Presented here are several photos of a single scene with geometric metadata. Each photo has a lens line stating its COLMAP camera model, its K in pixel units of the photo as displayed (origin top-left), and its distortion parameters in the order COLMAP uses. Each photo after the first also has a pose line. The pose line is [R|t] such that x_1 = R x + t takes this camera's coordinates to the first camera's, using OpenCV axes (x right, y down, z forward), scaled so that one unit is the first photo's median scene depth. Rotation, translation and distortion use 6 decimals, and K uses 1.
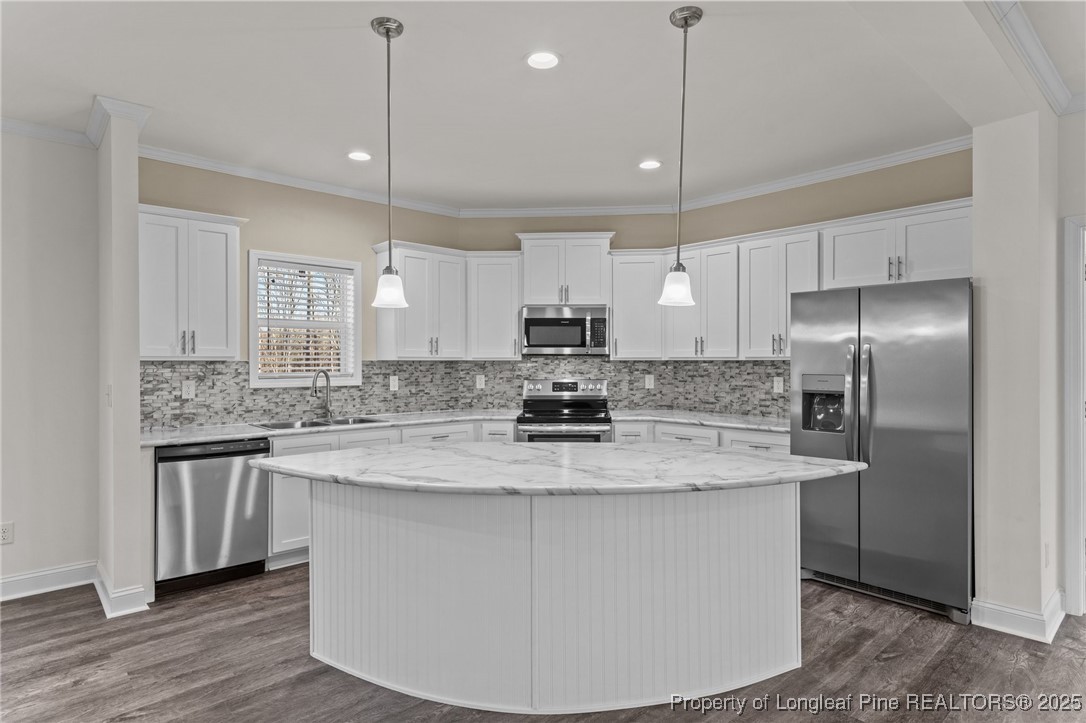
lens RADIAL K [[596.6, 0, 543.3], [0, 596.6, 357.1], [0, 0, 1]] dist [0.004106, 0.001087]
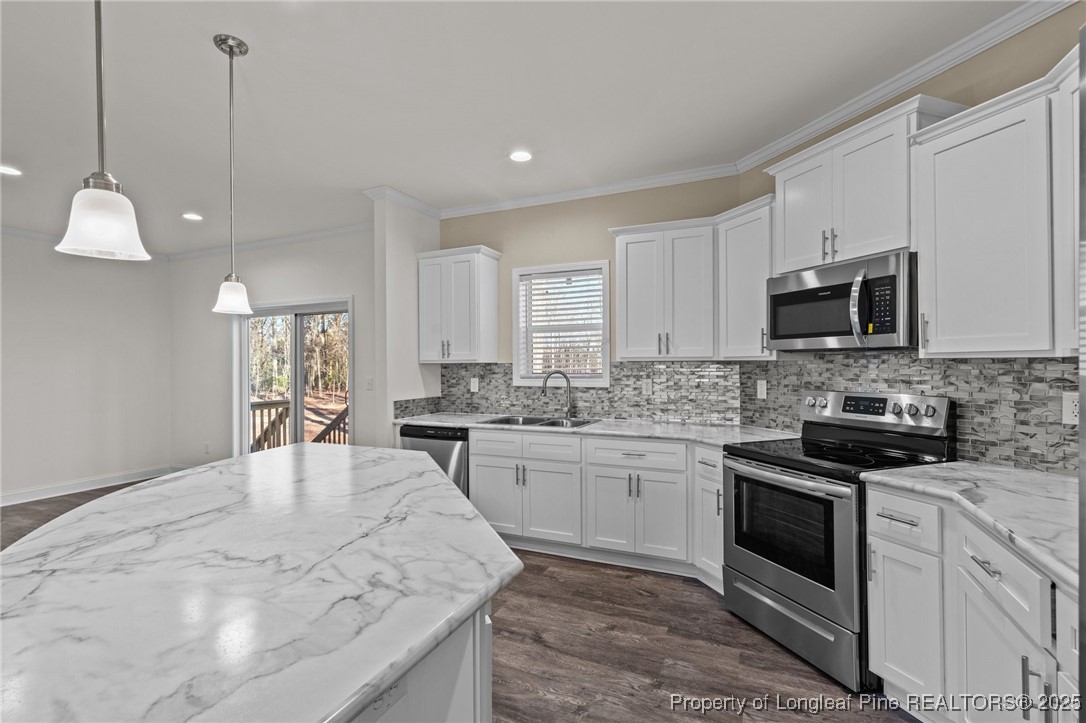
lens RADIAL K [[492.2, 0, 545.6], [0, 492.2, 360.0], [0, 0, 1]] dist [-0.000871, 0.000540]
pose [[0.408944, -0.007601, -0.912528, 0.364100], [0.014106, 0.999898, -0.002007, 0.003048], [0.912450, -0.012052, 0.409010, 0.561222]]
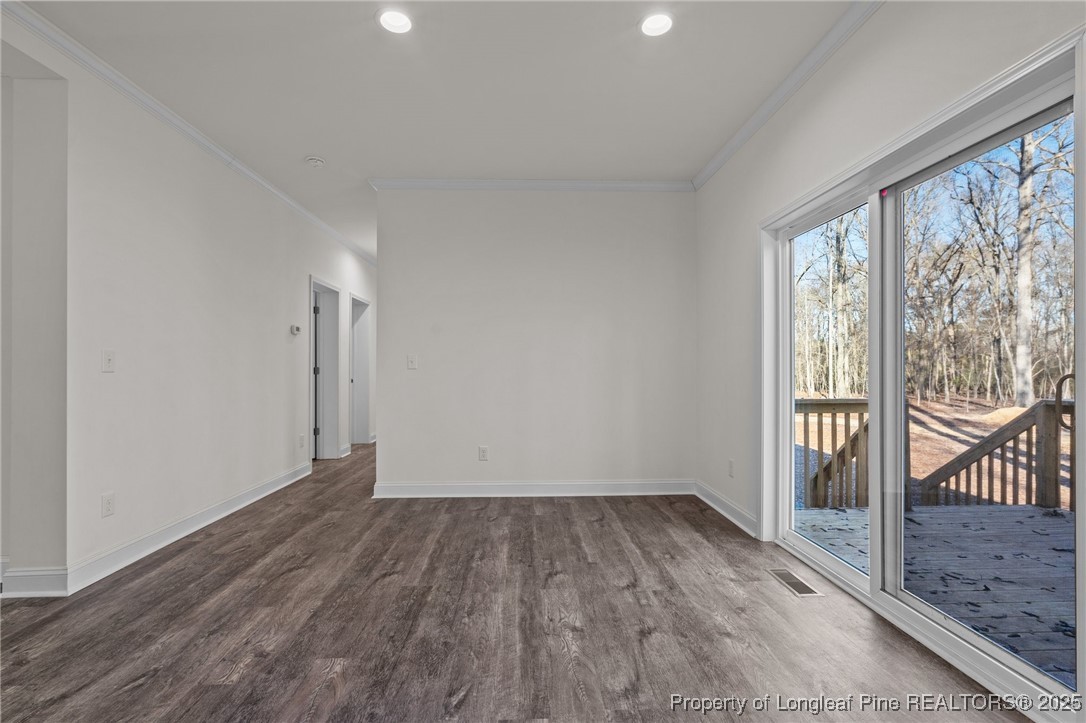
lens RADIAL K [[491.2, 0, 543.0], [0, 491.2, 361.5], [0, 0, 1]] dist [0.000930, 0.000205]
pose [[-0.641069, -0.004575, -0.767470, -0.296407], [0.010175, 0.999844, -0.014459, 0.050288], [0.767416, -0.017078, -0.640922, 0.551716]]
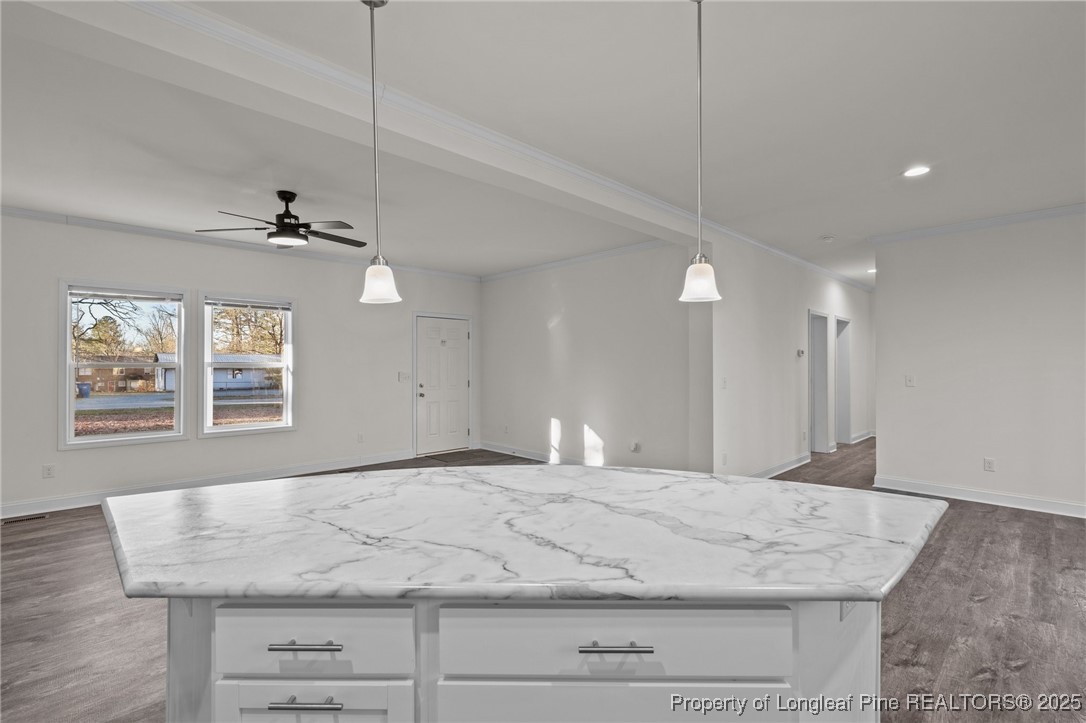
lens RADIAL K [[491.9, 0, 540.6], [0, 491.9, 358.5], [0, 0, 1]] dist [-0.004712, 0.000342]
pose [[-0.999591, 0.004124, -0.028314, -0.000712], [0.004678, 0.999799, -0.019503, 0.007120], [0.028228, -0.019627, -0.999409, 0.840654]]
